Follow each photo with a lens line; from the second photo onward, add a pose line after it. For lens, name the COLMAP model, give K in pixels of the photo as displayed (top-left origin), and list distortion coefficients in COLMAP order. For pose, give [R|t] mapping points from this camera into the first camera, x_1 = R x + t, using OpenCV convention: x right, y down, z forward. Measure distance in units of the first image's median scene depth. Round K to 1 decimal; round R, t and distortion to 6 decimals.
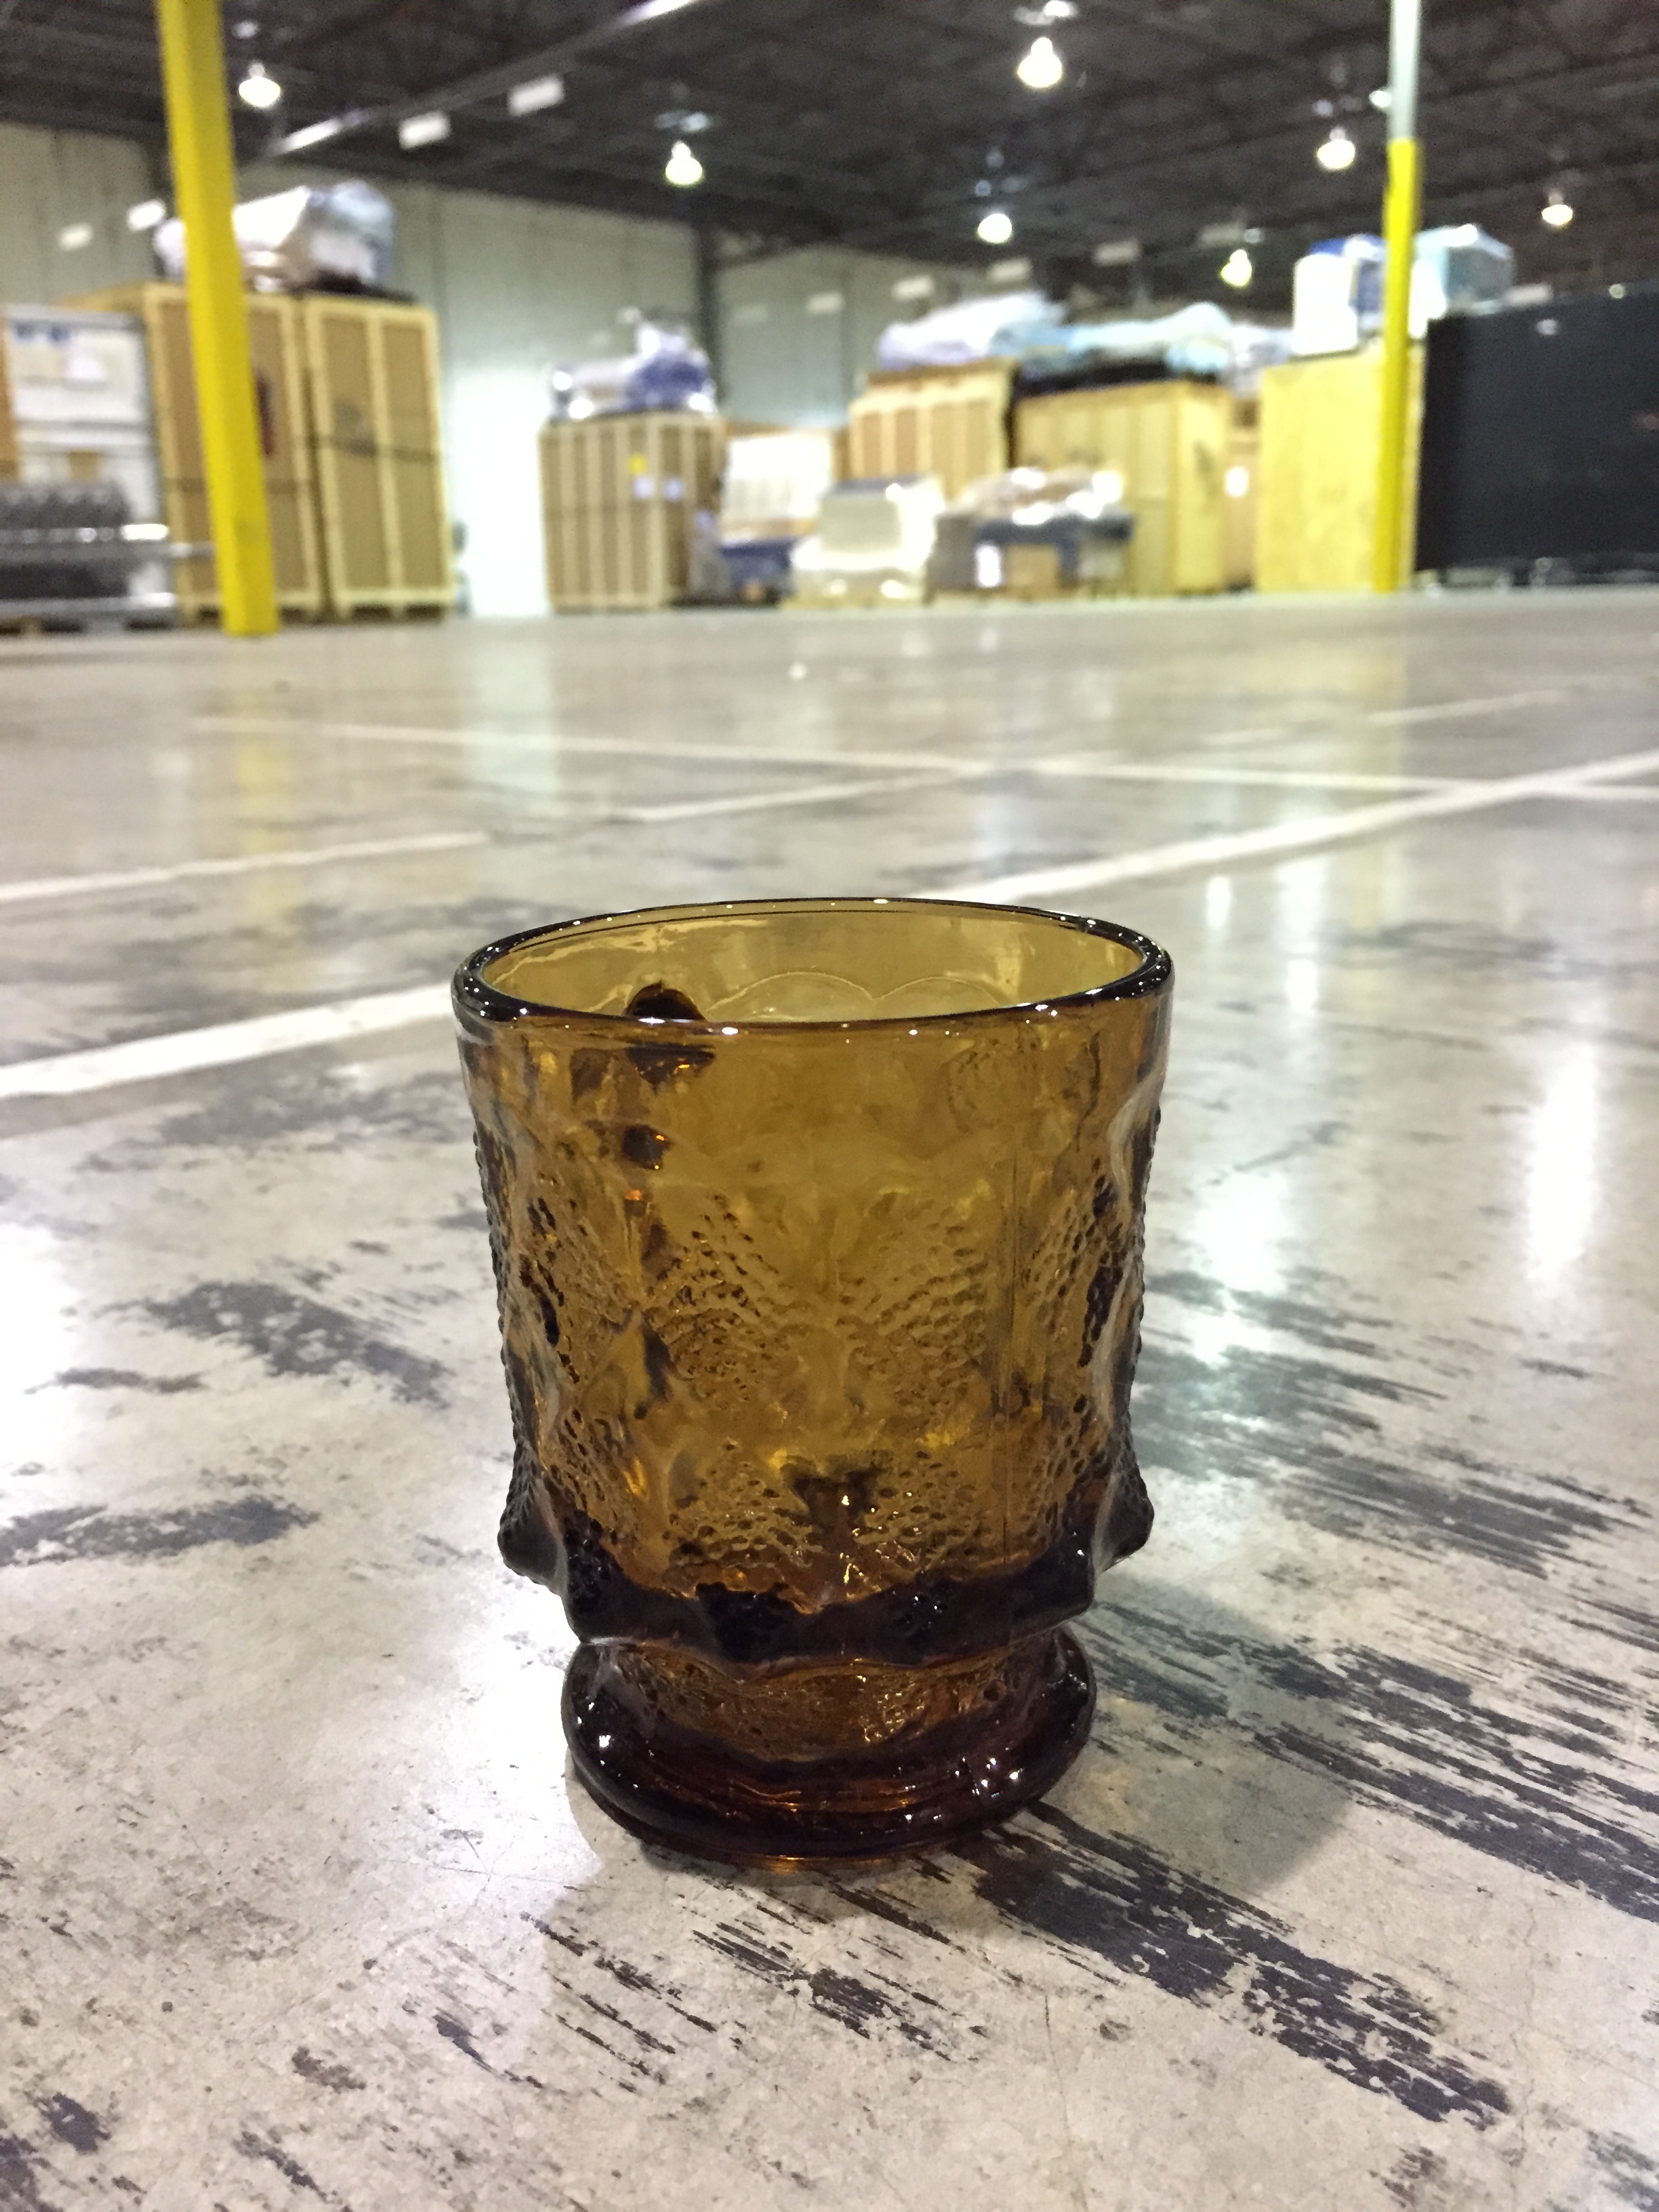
lens RADIAL K [[1975.4, 0, 847.4], [0, 1975.4, 1117.0], [0, 0, 1]] dist [0.070281, -0.132958]
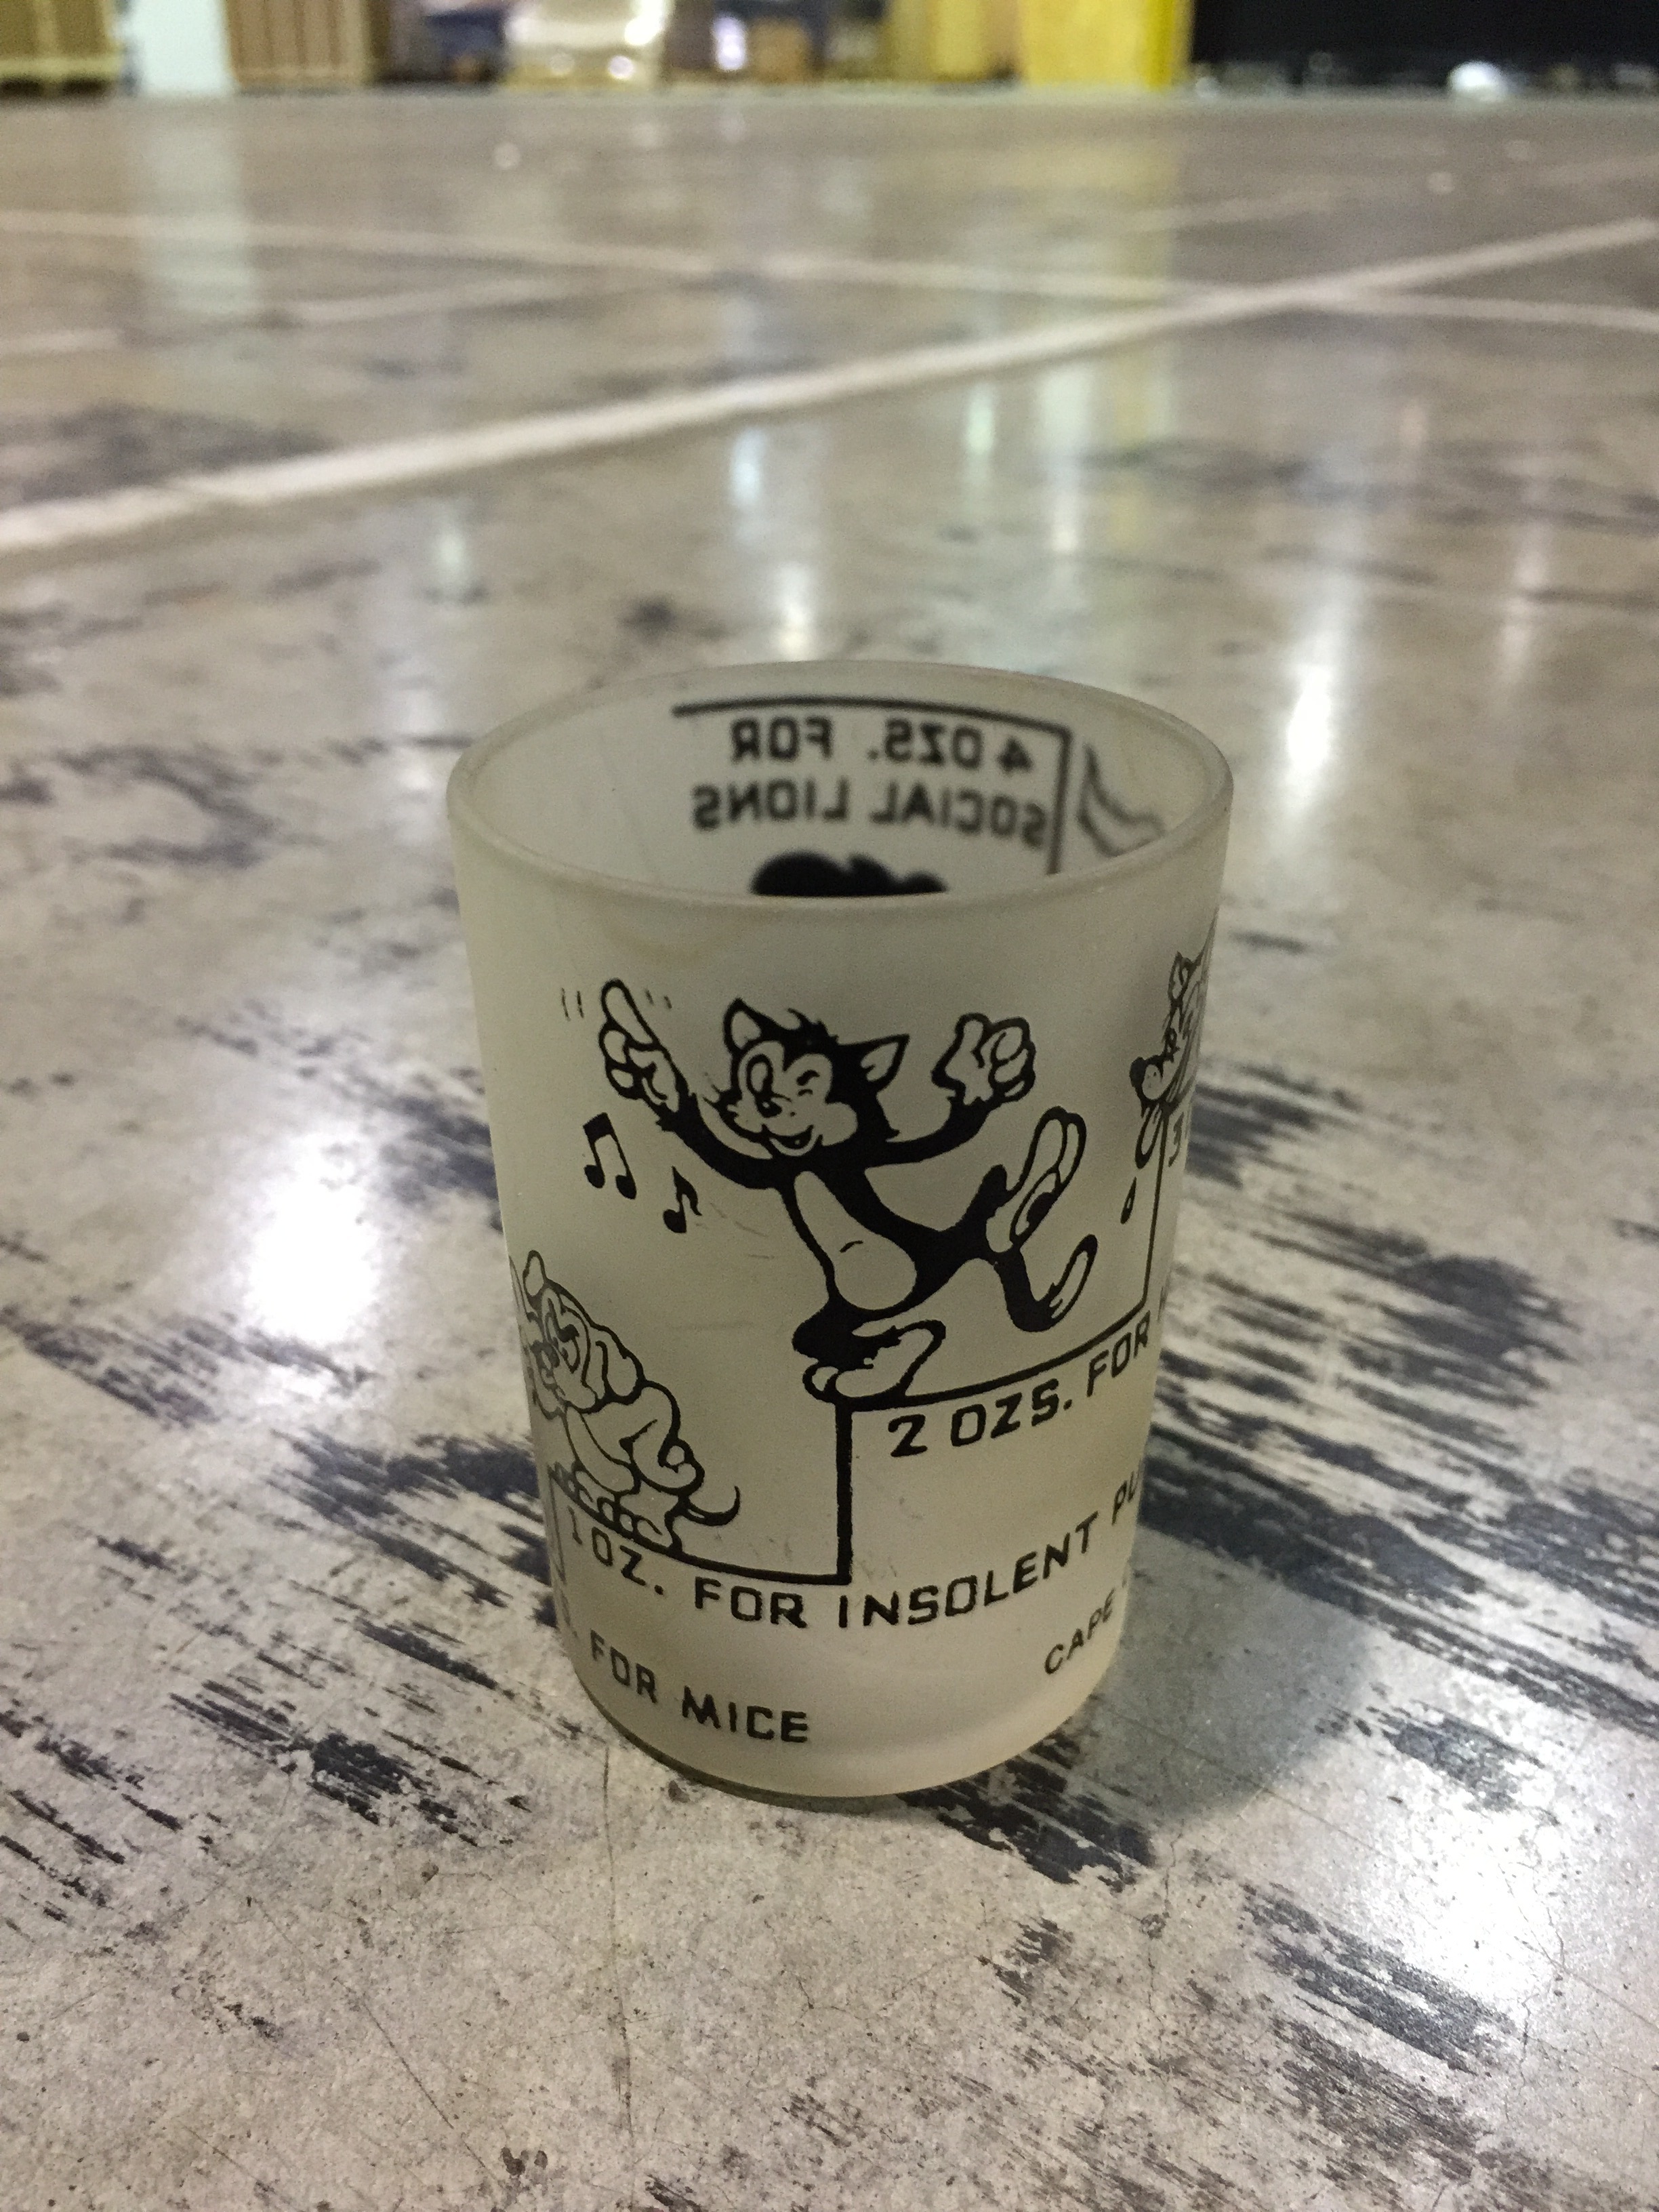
lens RADIAL K [[1975.4, 0, 848.0], [0, 1975.4, 1108.3], [0, 0, 1]] dist [0.070281, -0.132958]
pose [[0.993006, -0.035556, 0.112583, 0.107097], [0.010561, 0.976502, 0.215249, 0.011353], [-0.117591, -0.212555, 0.970048, 0.239461]]
